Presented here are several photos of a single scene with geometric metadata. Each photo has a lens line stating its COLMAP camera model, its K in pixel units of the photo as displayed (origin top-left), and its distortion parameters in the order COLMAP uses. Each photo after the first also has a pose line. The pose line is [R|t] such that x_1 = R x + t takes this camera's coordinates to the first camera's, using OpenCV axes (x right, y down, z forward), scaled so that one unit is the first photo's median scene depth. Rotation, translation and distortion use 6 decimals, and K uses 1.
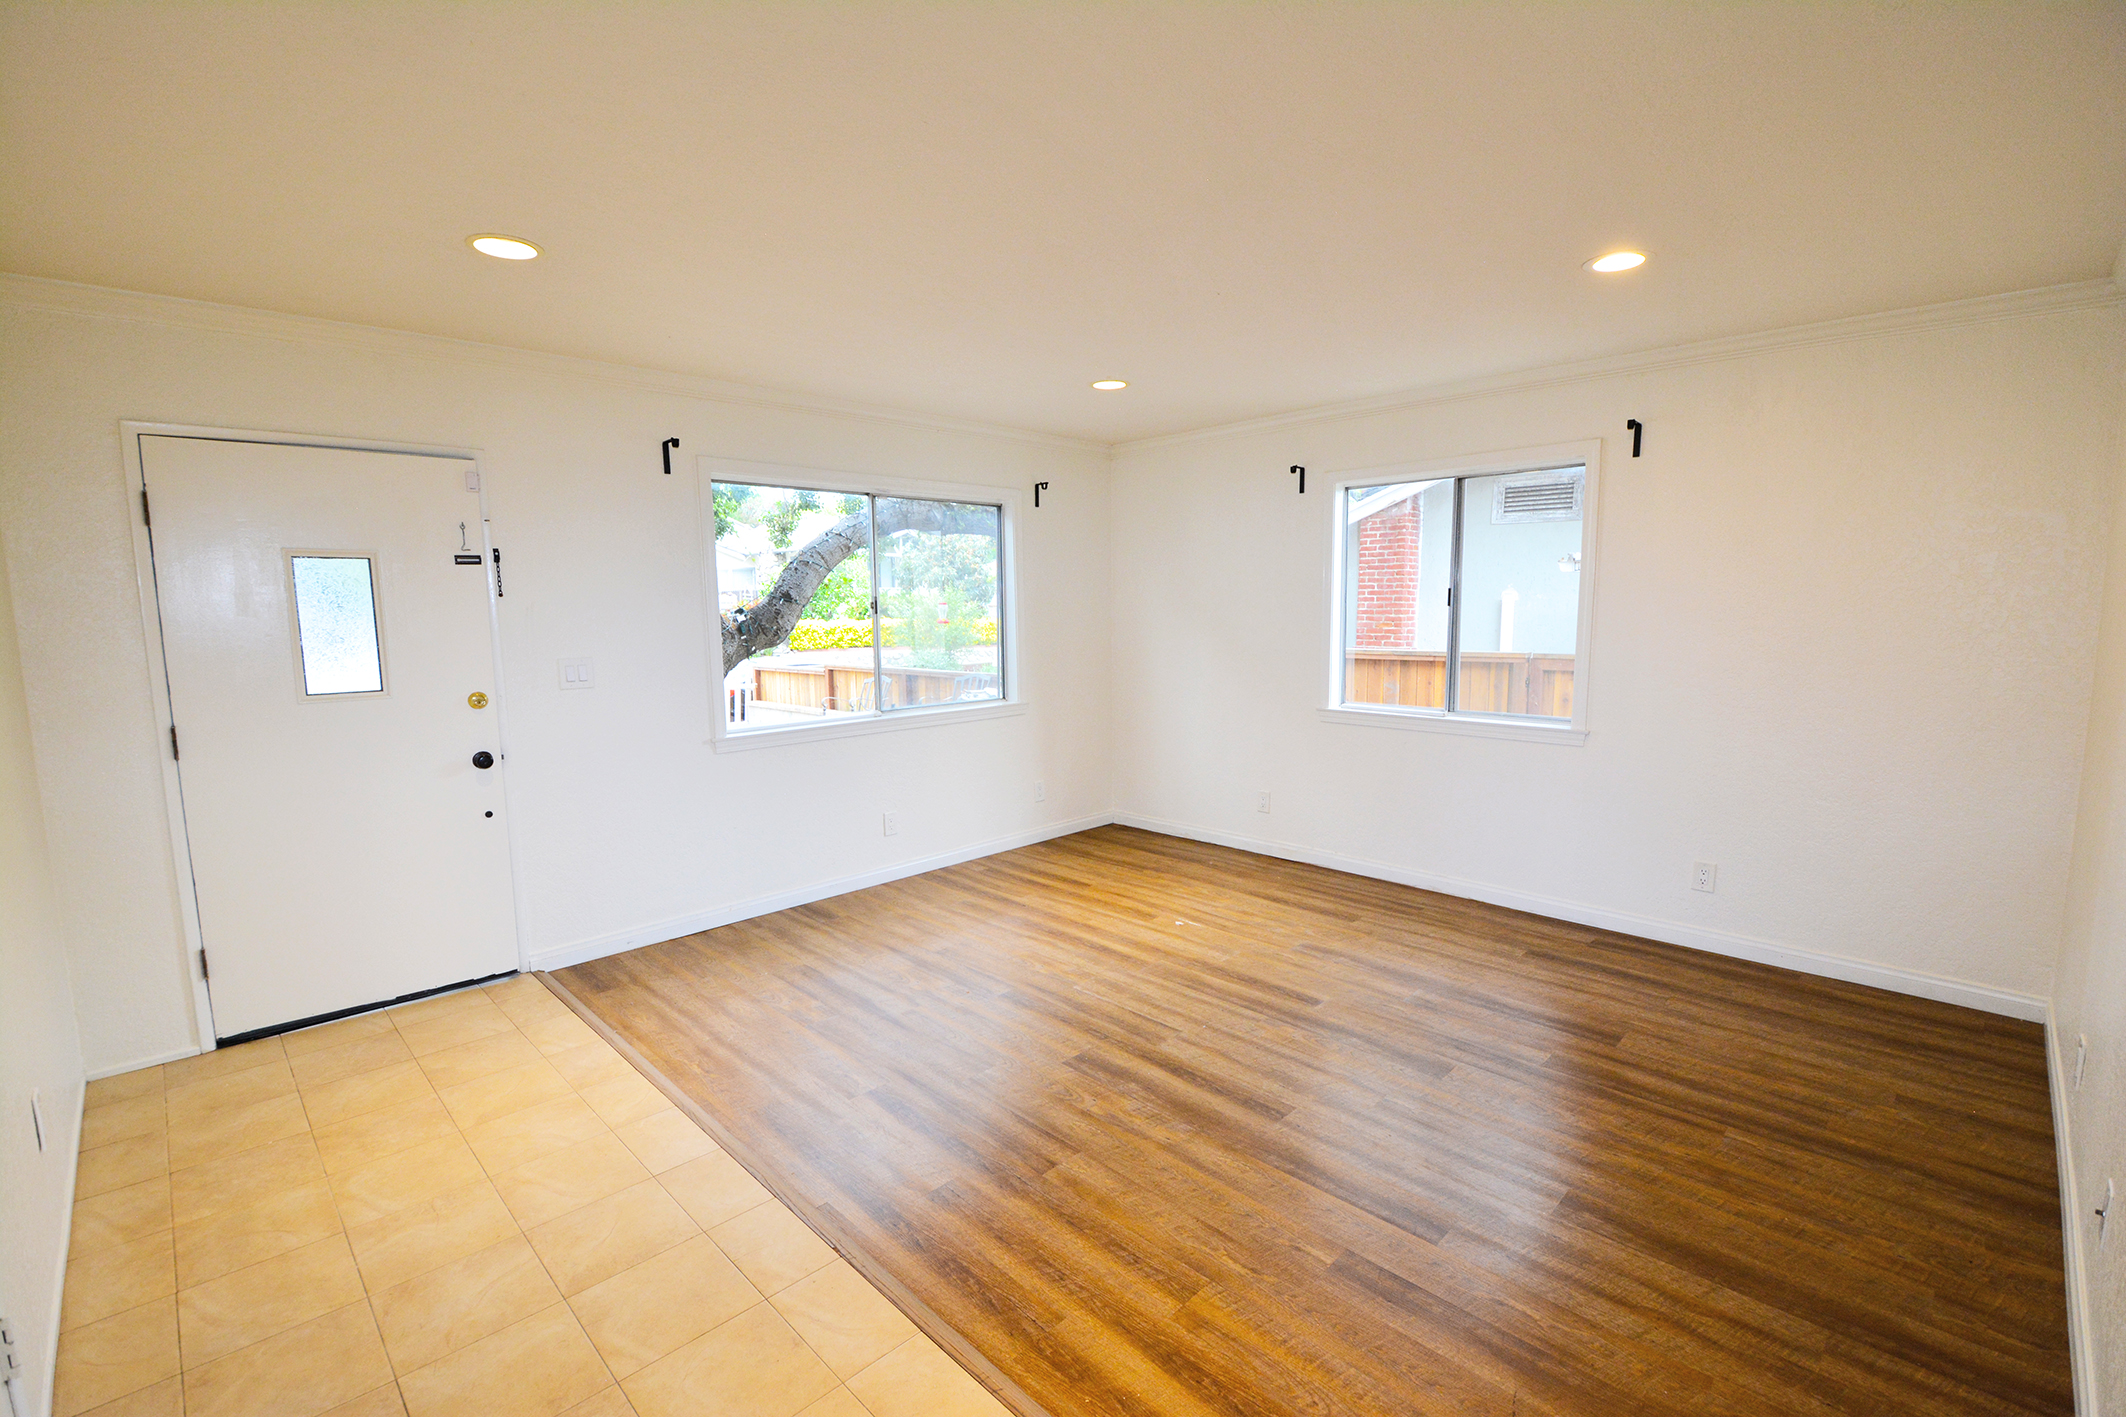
lens RADIAL K [[920.5, 0, 1067.5], [0, 920.5, 715.9], [0, 0, 1]] dist [0.015371, -0.021321]
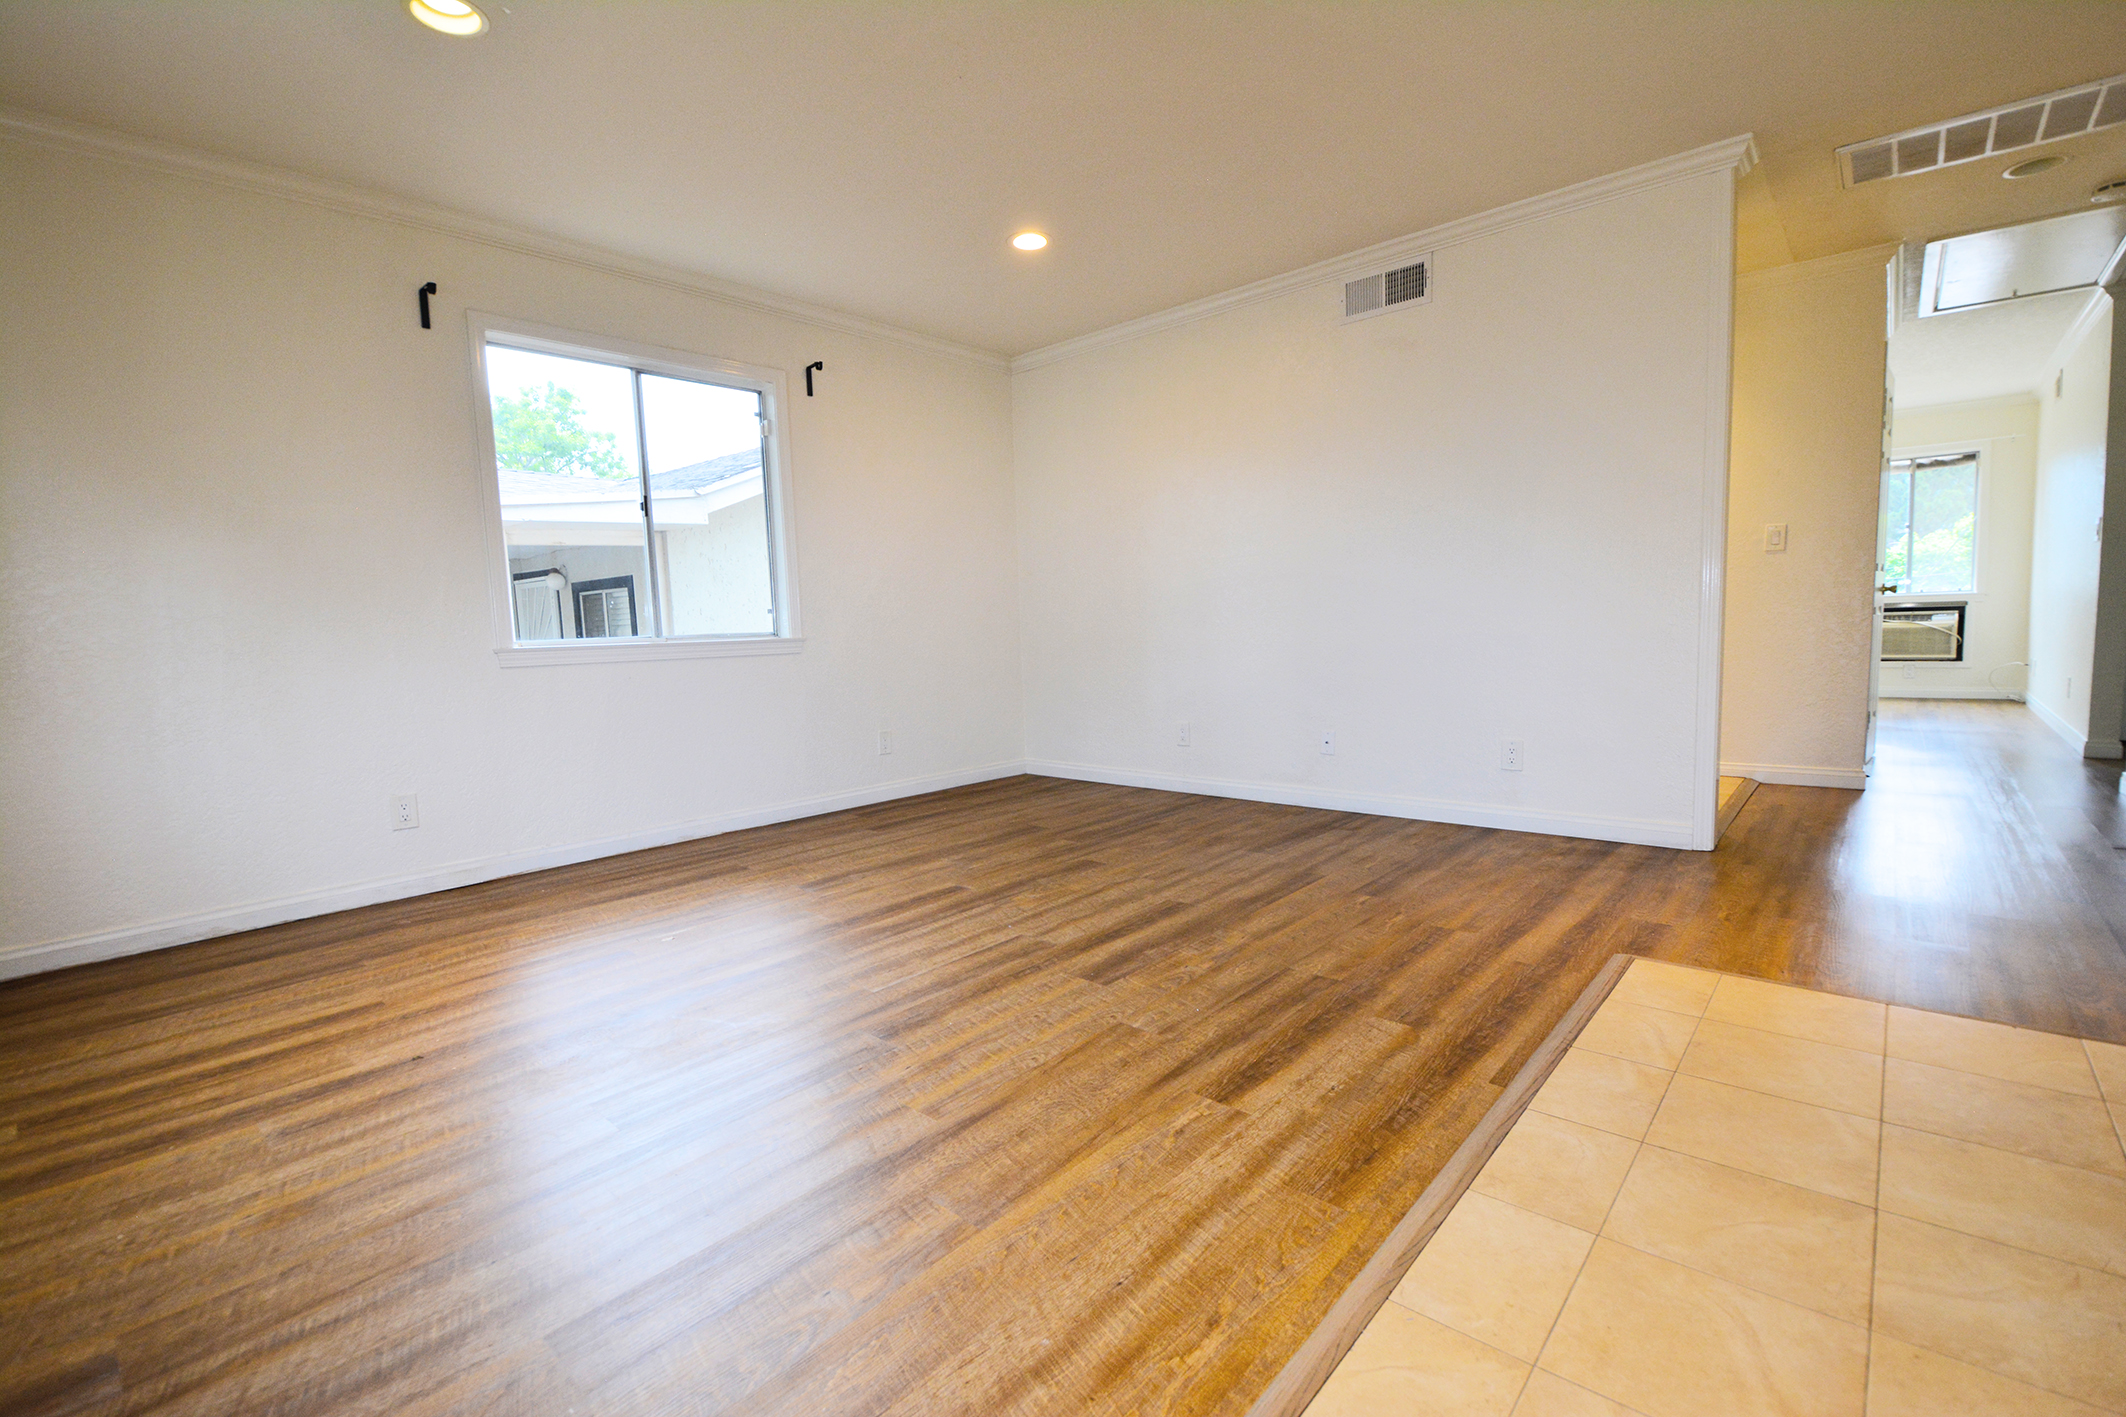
lens RADIAL K [[925.6, 0, 1058.8], [0, 925.6, 715.7], [0, 0, 1]] dist [0.016270, -0.019351]
pose [[-0.051673, -0.087205, 0.994849, -0.726937], [0.157691, 0.982970, 0.094354, 0.067053], [-0.986136, 0.161755, -0.037042, 0.977409]]
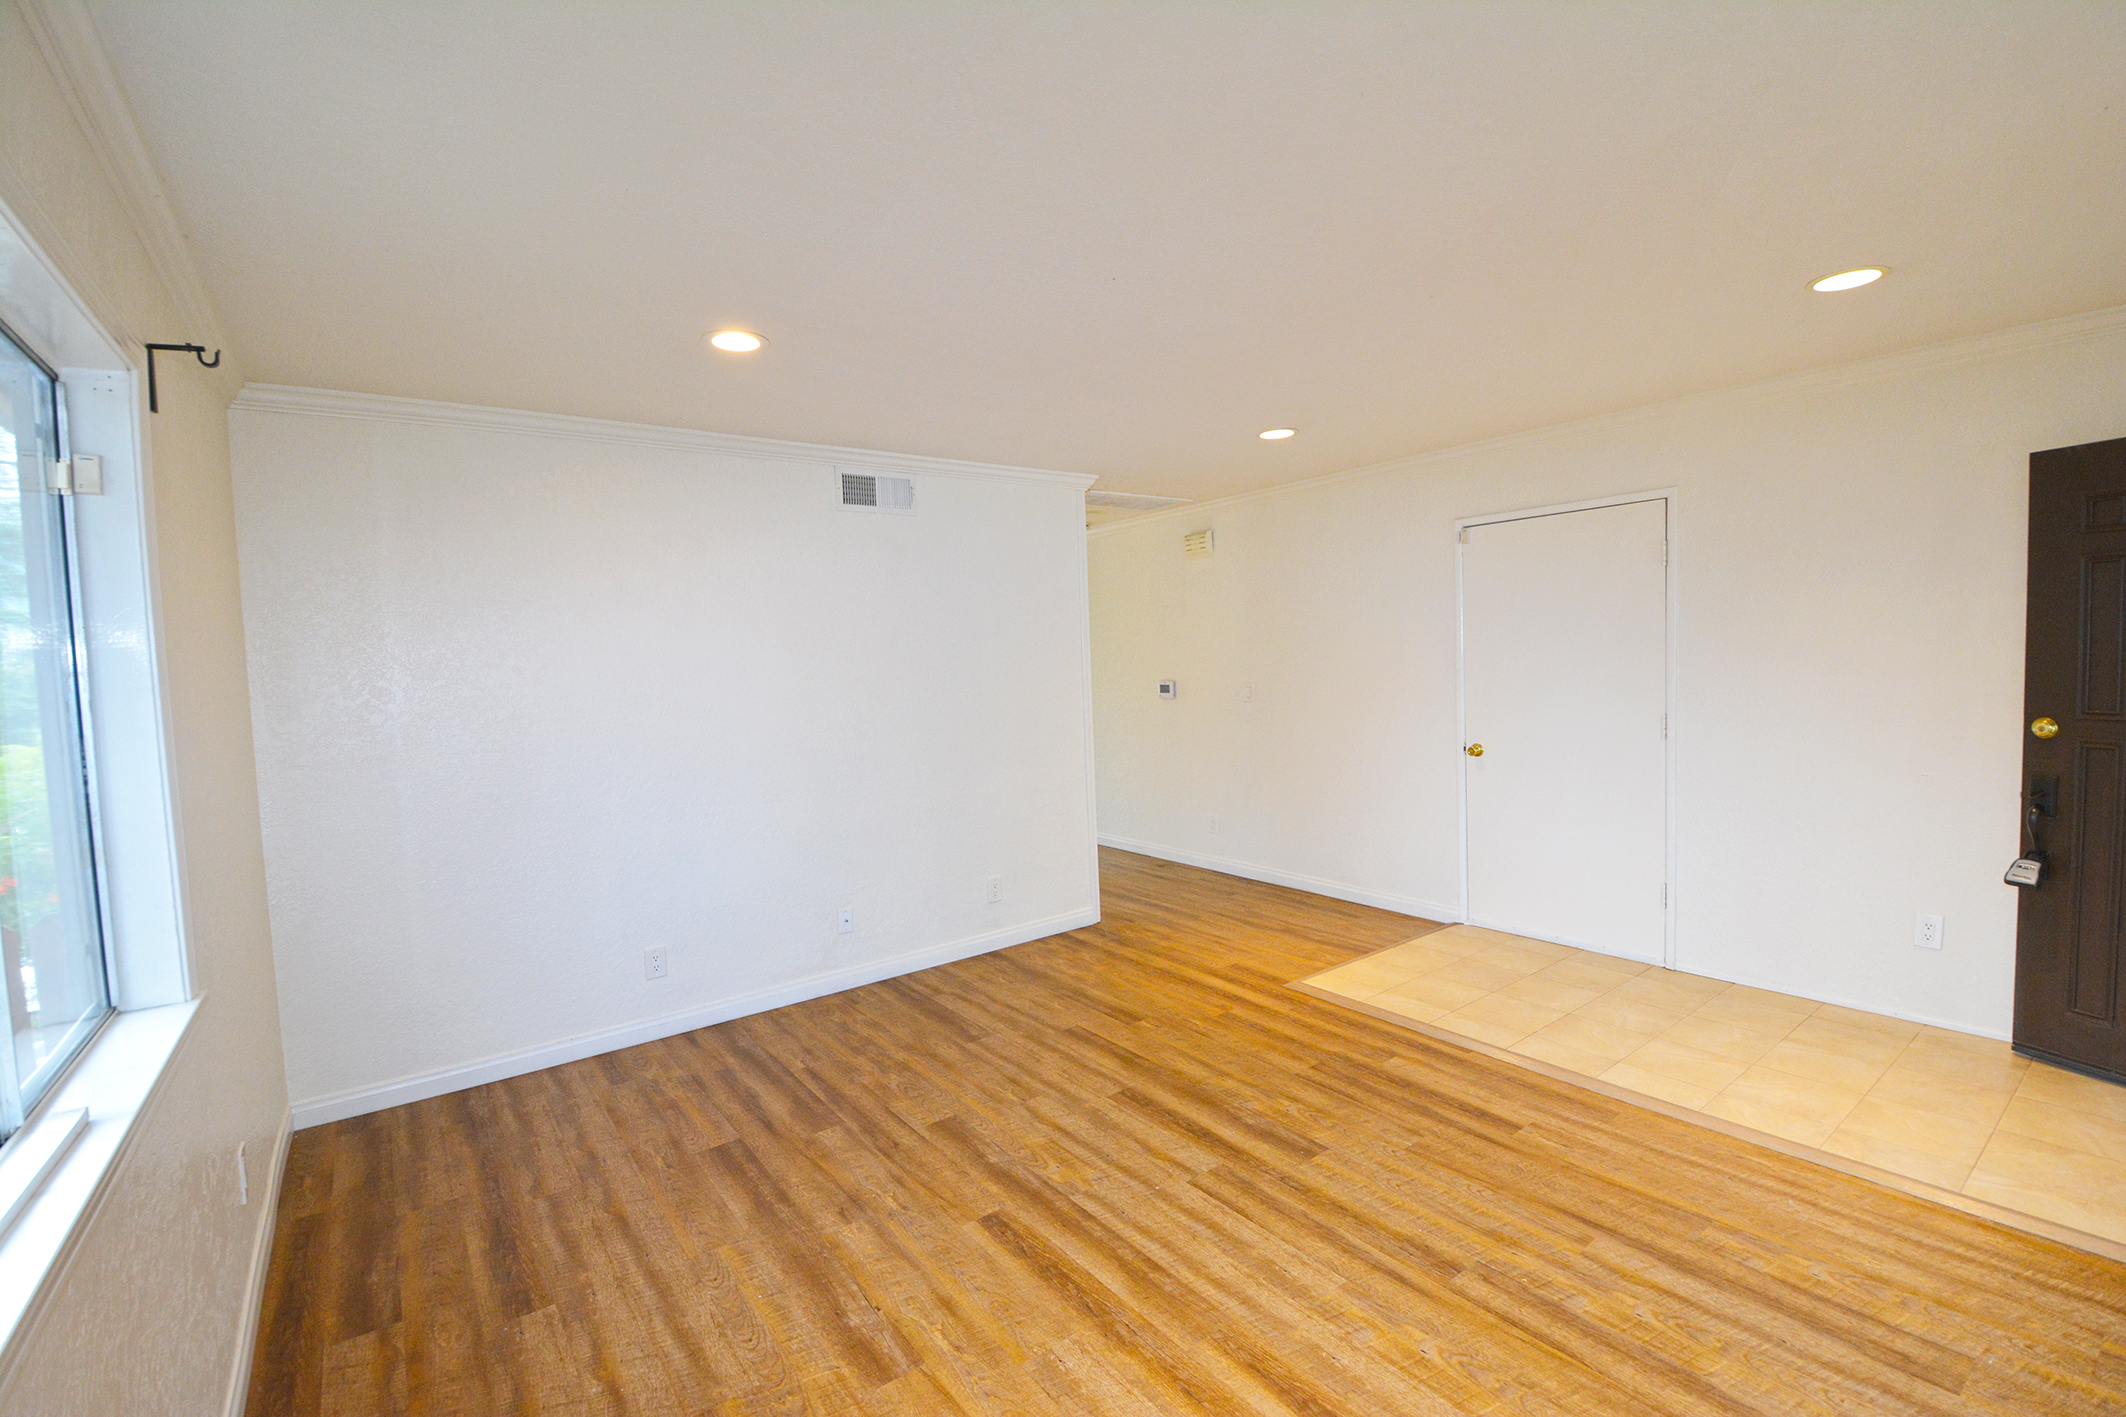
lens RADIAL K [[920.5, 0, 1067.5], [0, 920.5, 715.9], [0, 0, 1]] dist [0.015371, -0.021321]
pose [[-0.988801, 0.041280, 0.143415, 0.096252], [0.067403, 0.980916, 0.182375, -0.218954], [-0.133149, 0.189999, -0.972713, 1.749984]]
